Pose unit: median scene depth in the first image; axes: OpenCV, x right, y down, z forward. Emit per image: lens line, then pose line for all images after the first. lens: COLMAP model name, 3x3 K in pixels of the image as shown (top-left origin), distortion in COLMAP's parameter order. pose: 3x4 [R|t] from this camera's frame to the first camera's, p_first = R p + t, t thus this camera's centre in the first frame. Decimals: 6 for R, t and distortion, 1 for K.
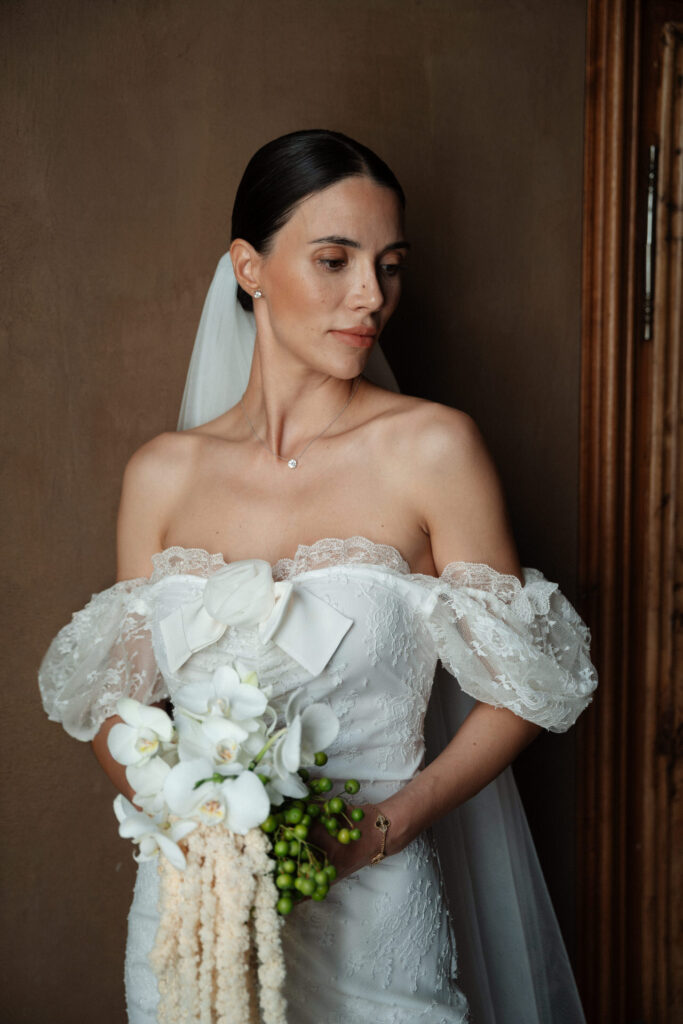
lens RADIAL K [[1386.3, 0, 343.0], [0, 1386.3, 508.1], [0, 0, 1]] dist [0.150319, 0.000000]
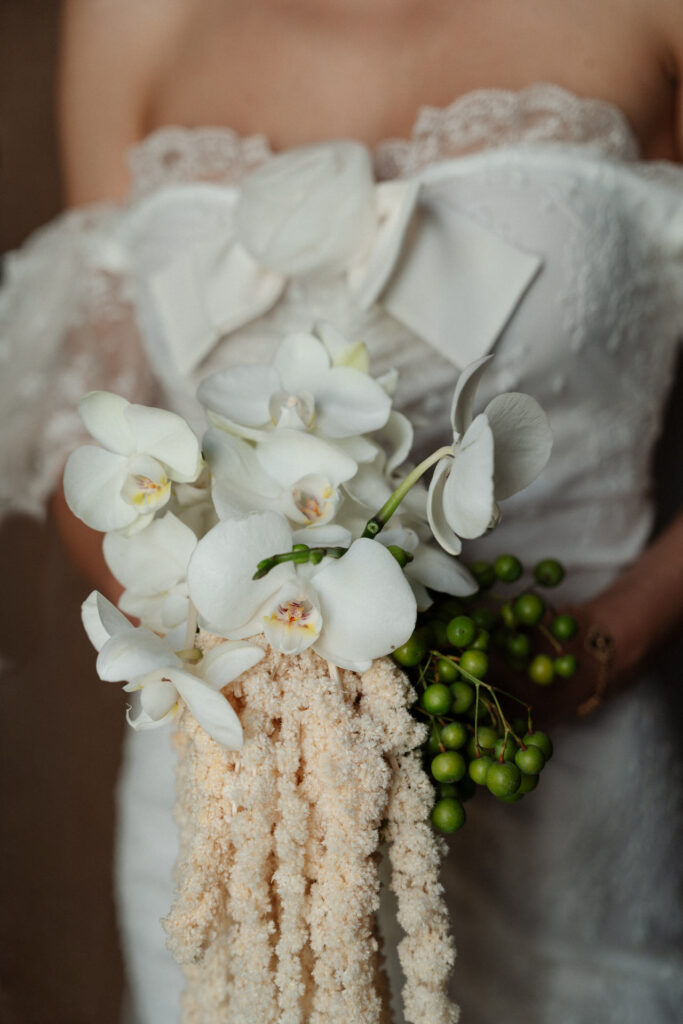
lens RADIAL K [[1568.7, 0, 342.3], [0, 1568.7, 512.4], [0, 0, 1]] dist [0.315681, 0.000000]
pose [[0.999896, -0.013773, 0.004210, -0.075431], [0.013028, 0.989588, 0.143340, 0.100401], [-0.006140, -0.143270, 0.989665, 0.465019]]
